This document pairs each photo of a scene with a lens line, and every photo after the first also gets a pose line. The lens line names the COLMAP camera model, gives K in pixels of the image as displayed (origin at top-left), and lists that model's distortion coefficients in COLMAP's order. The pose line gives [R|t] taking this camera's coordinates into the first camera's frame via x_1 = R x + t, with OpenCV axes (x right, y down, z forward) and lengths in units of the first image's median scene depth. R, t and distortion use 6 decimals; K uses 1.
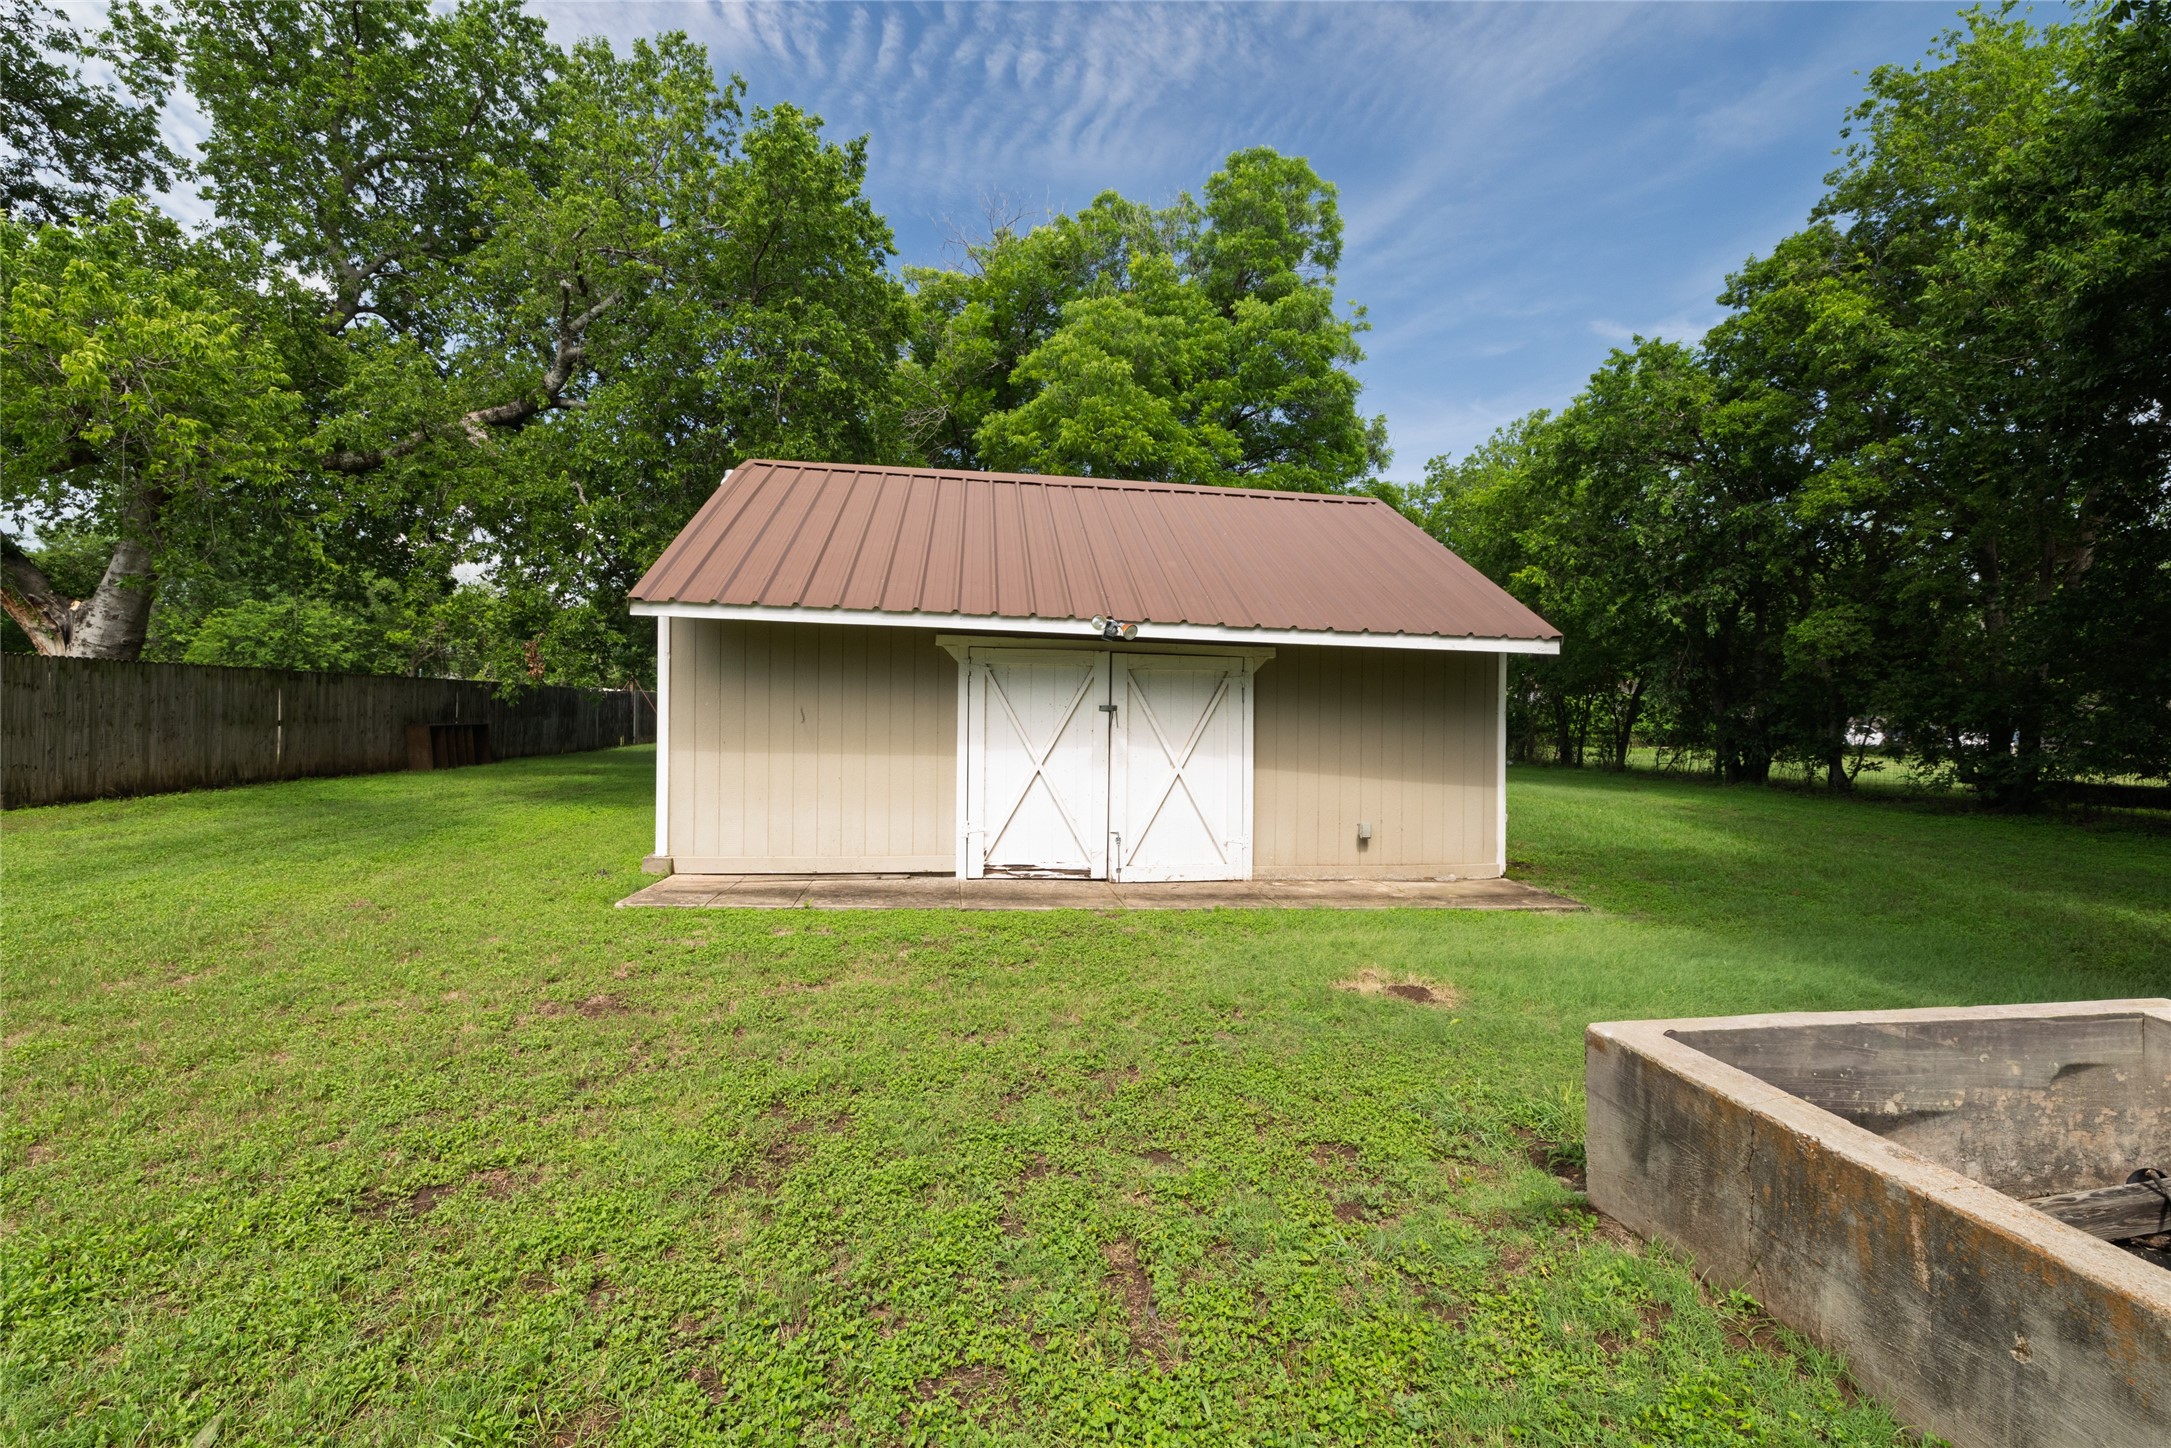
lens RADIAL K [[935.8, 0, 1085.6], [0, 935.8, 725.8], [0, 0, 1]] dist [-0.000632, 0.001694]
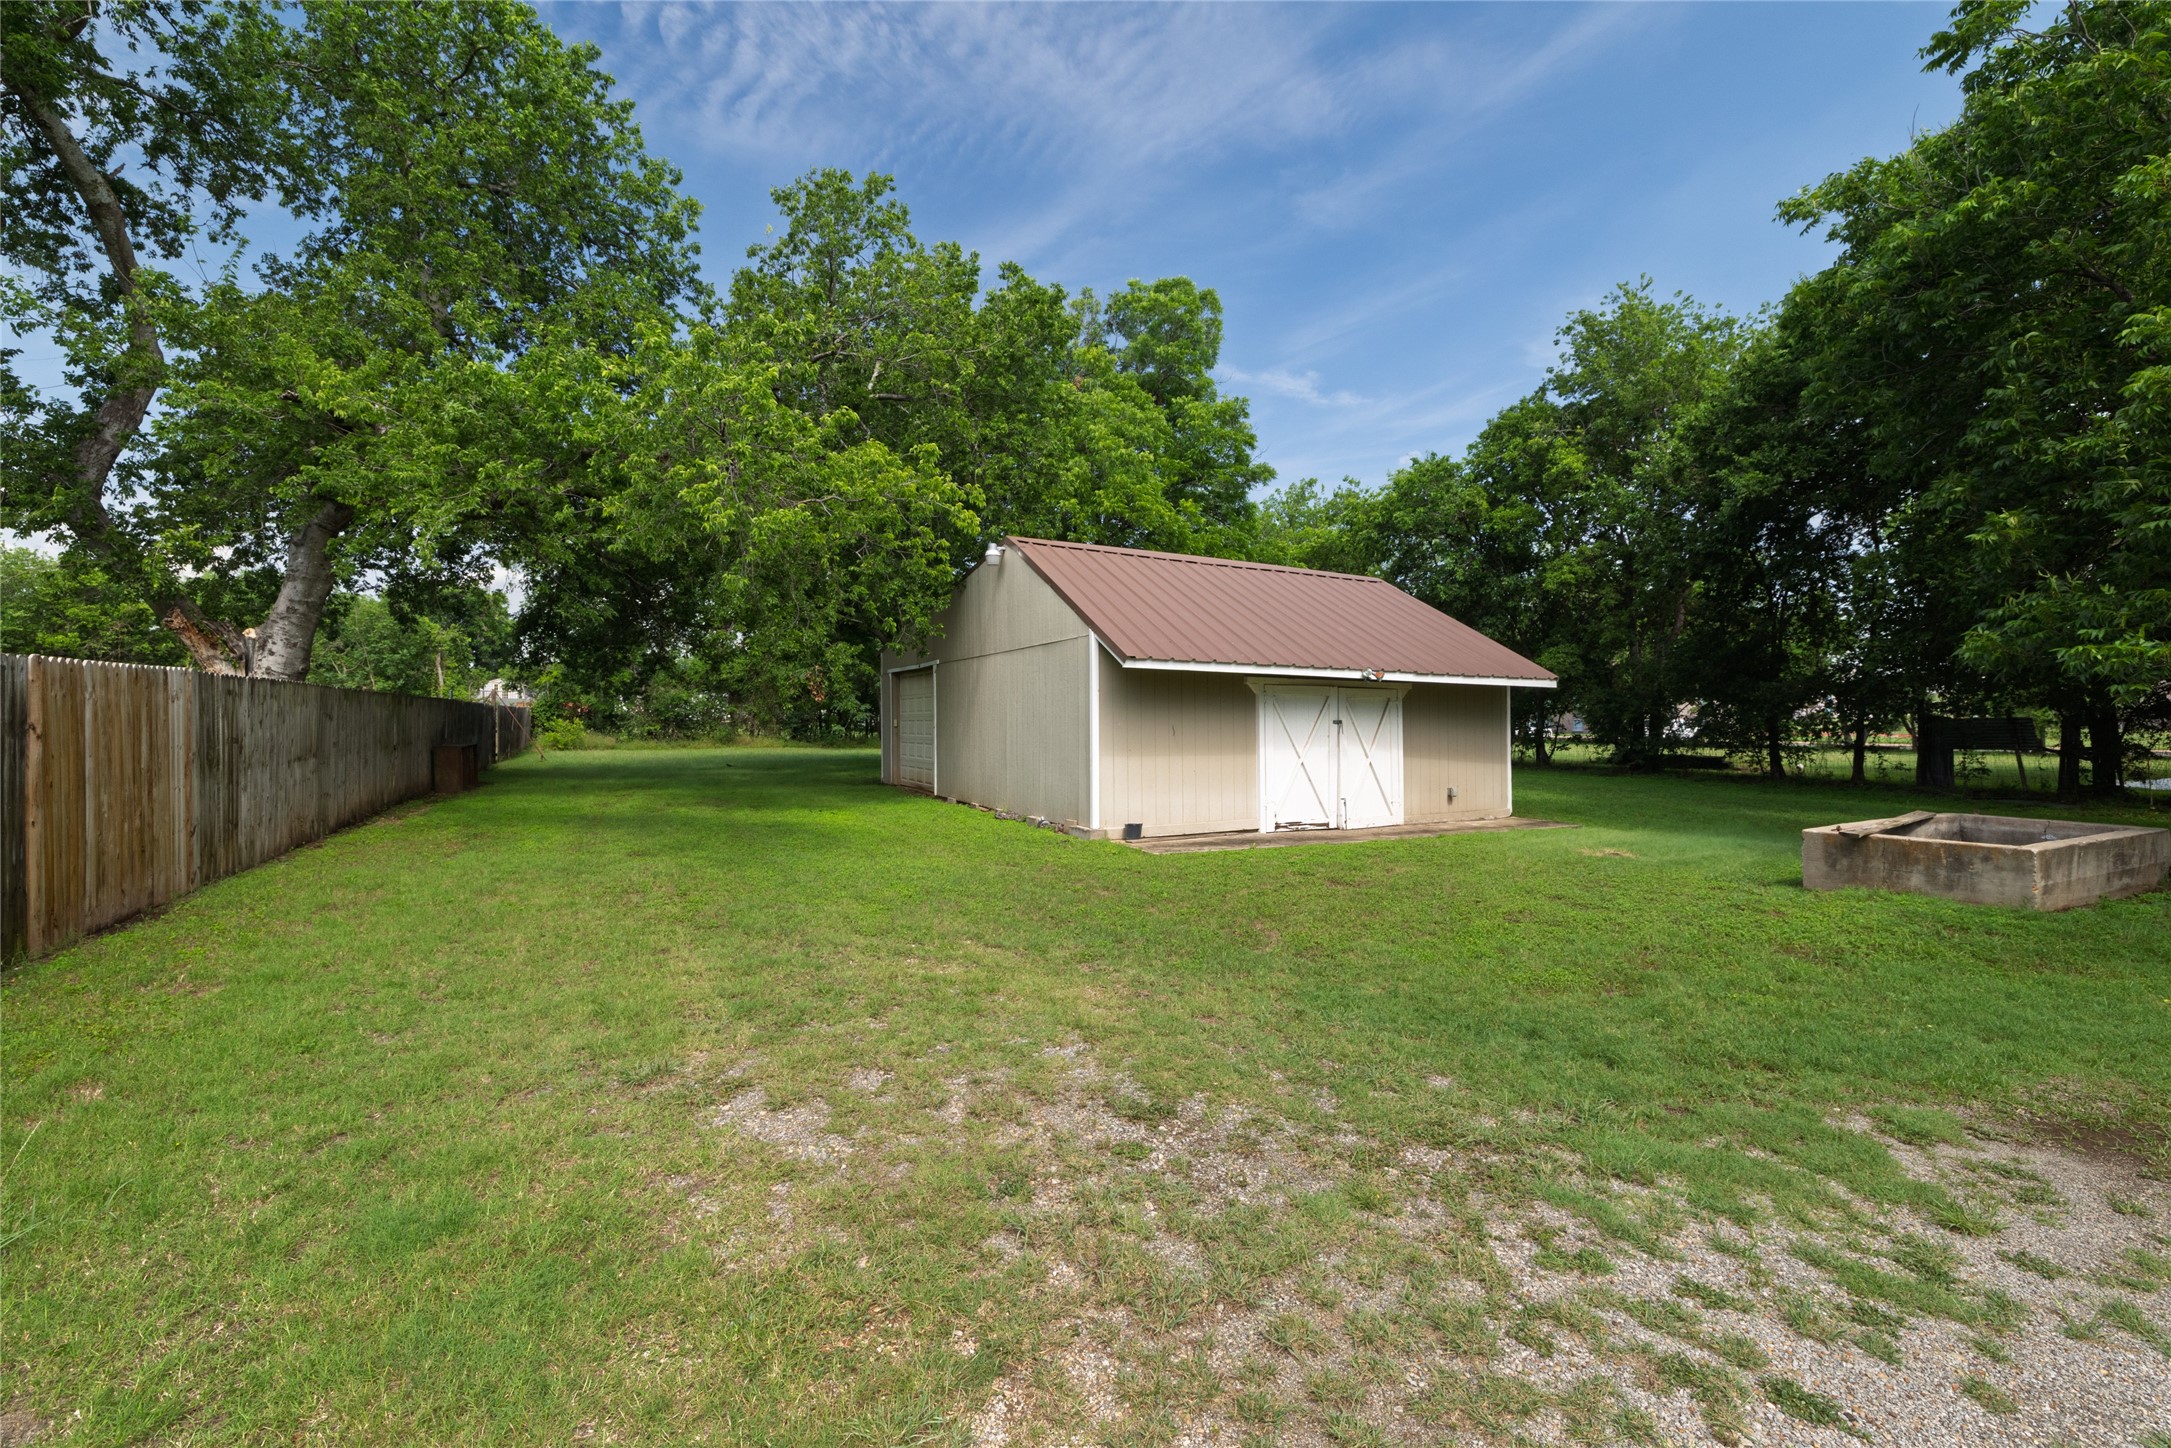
lens RADIAL K [[935.8, 0, 1088.8], [0, 935.8, 715.6], [0, 0, 1]] dist [-0.000632, 0.001694]
pose [[0.938653, -0.014661, 0.344552, -0.883331], [0.019225, 0.999767, -0.009832, -0.021325], [-0.344327, 0.015852, 0.938716, -0.347122]]
